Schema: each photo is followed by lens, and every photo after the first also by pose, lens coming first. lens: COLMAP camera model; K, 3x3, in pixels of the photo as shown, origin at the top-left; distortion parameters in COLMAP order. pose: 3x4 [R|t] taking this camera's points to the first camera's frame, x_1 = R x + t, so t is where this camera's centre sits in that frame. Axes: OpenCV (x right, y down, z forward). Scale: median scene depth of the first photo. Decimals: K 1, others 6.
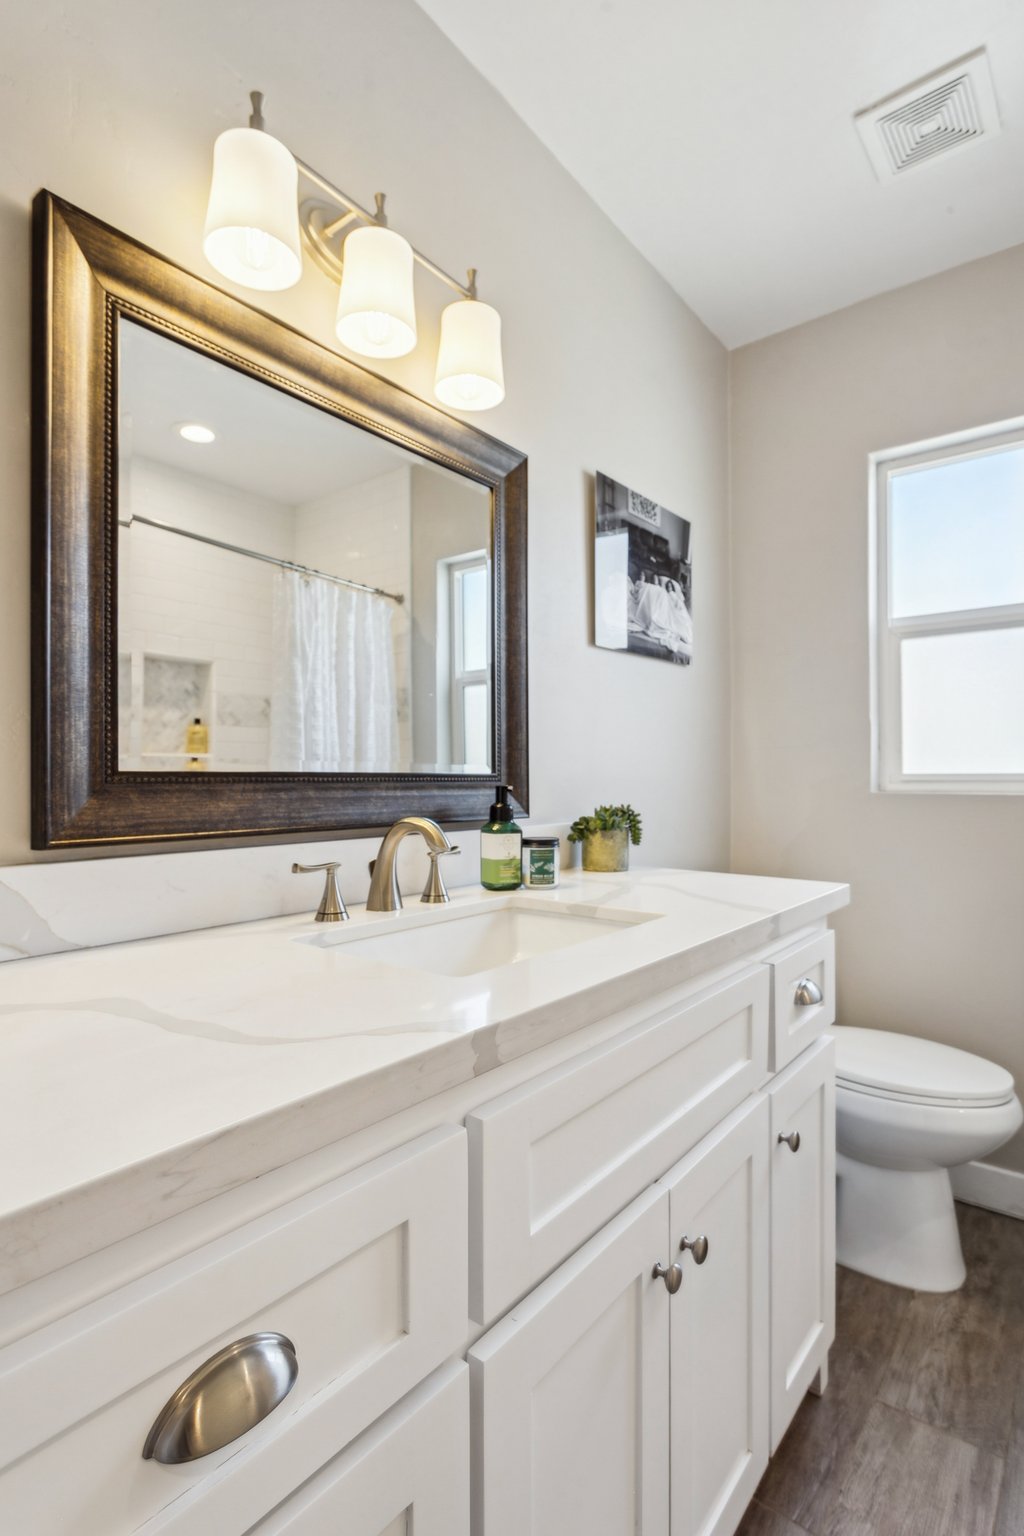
lens RADIAL K [[763.9, 0, 483.3], [0, 763.9, 778.6], [0, 0, 1]] dist [-0.009125, -0.000738]
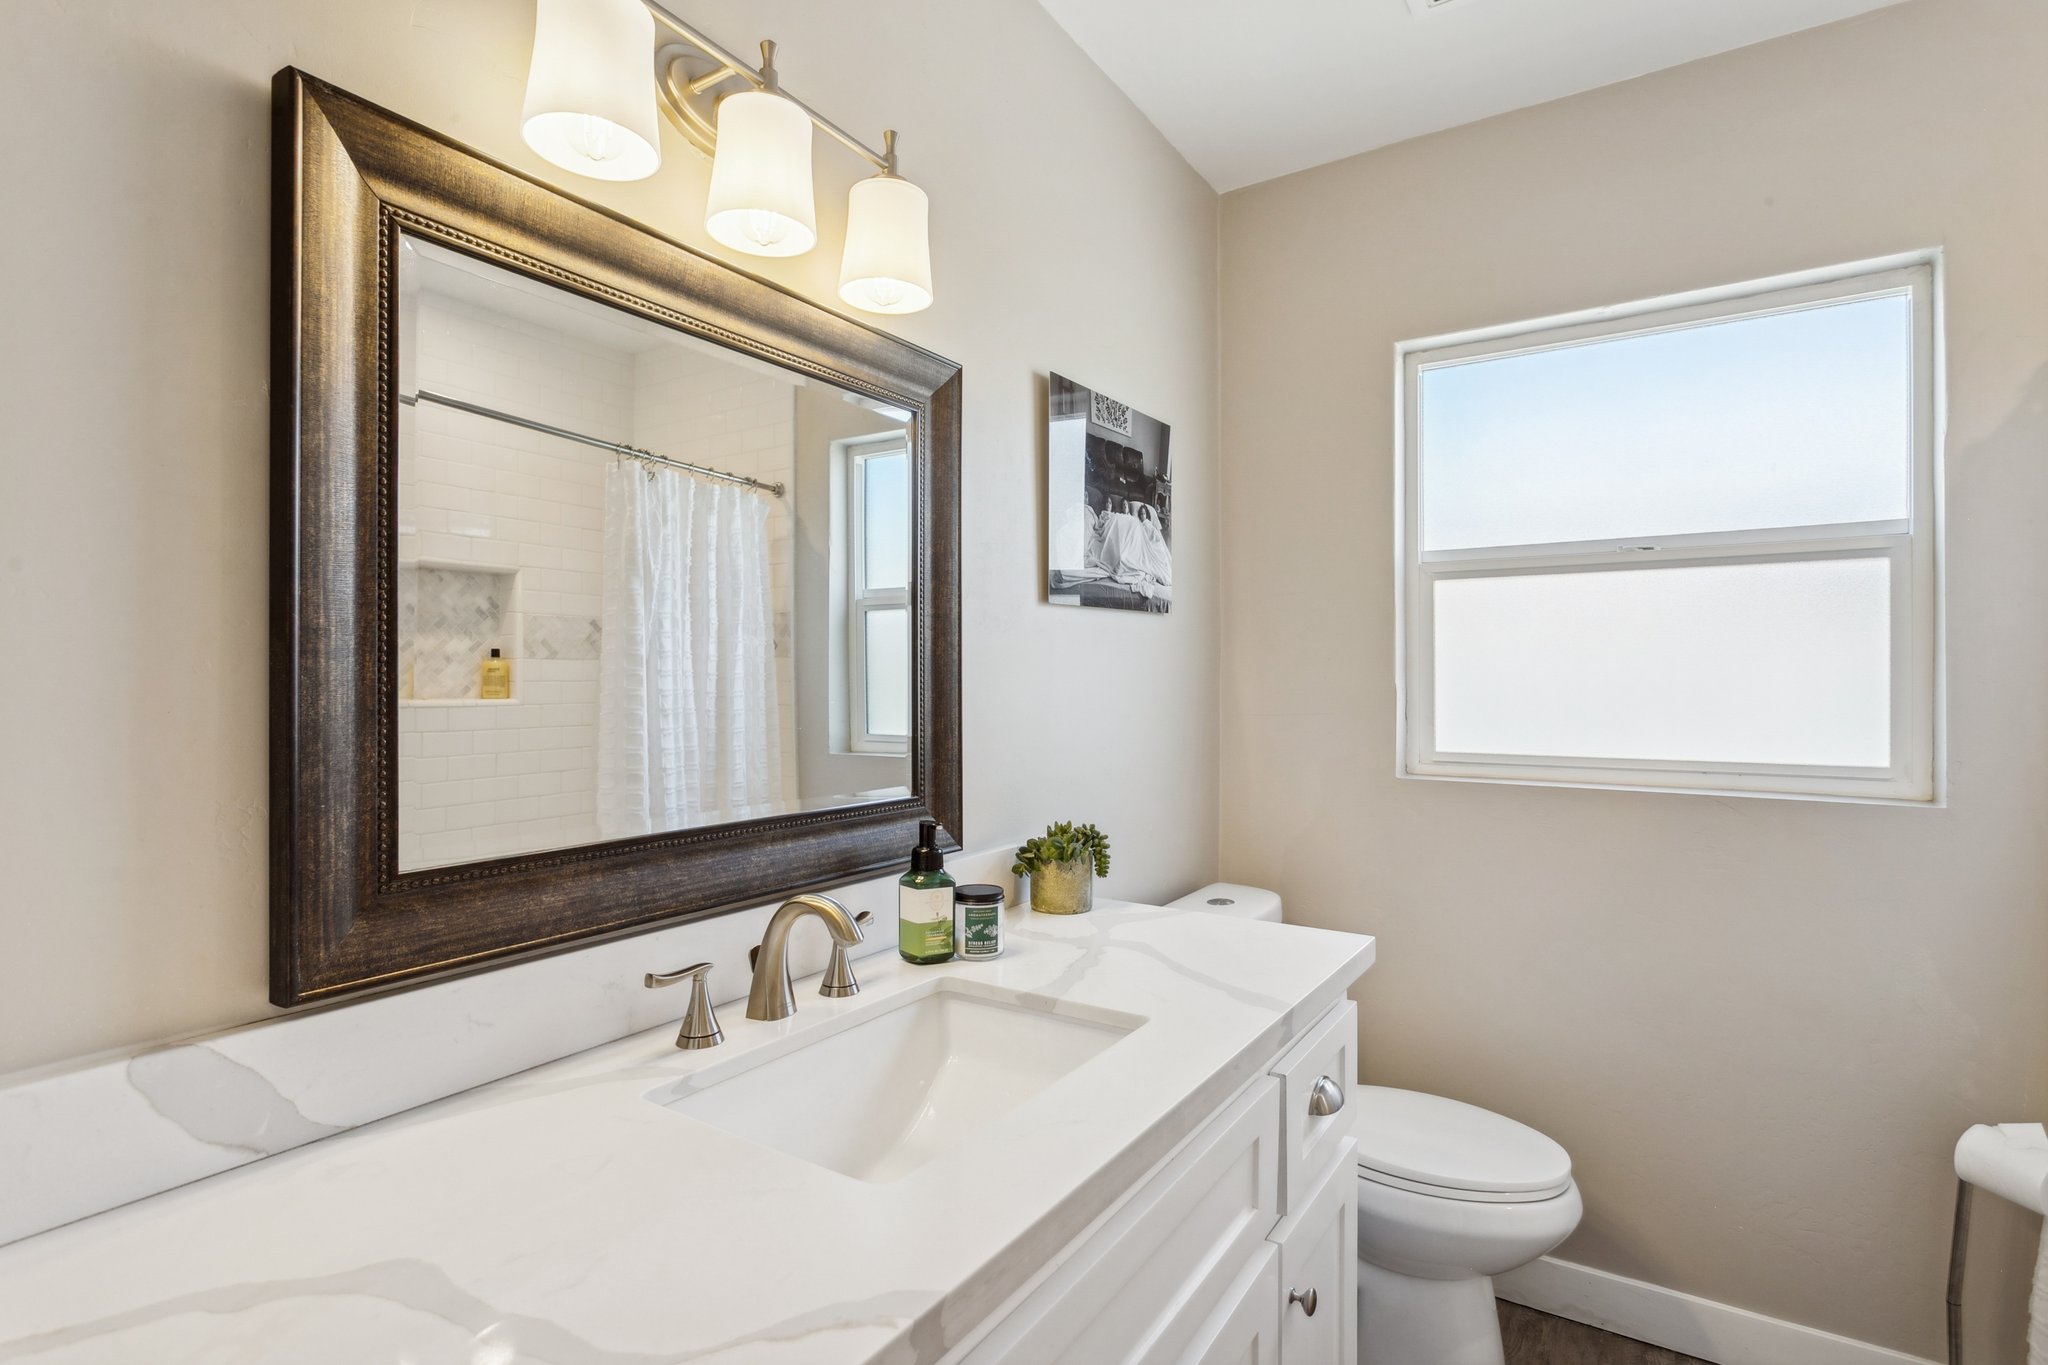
lens RADIAL K [[1018.6, 0, 975.4], [0, 1018.6, 693.4], [0, 0, 1]] dist [-0.009125, -0.000738]
pose [[0.996196, 0.002527, 0.087109, -0.016655], [-0.002605, 0.999996, 0.000772, -0.118260], [-0.087107, -0.000996, 0.996198, 0.007090]]
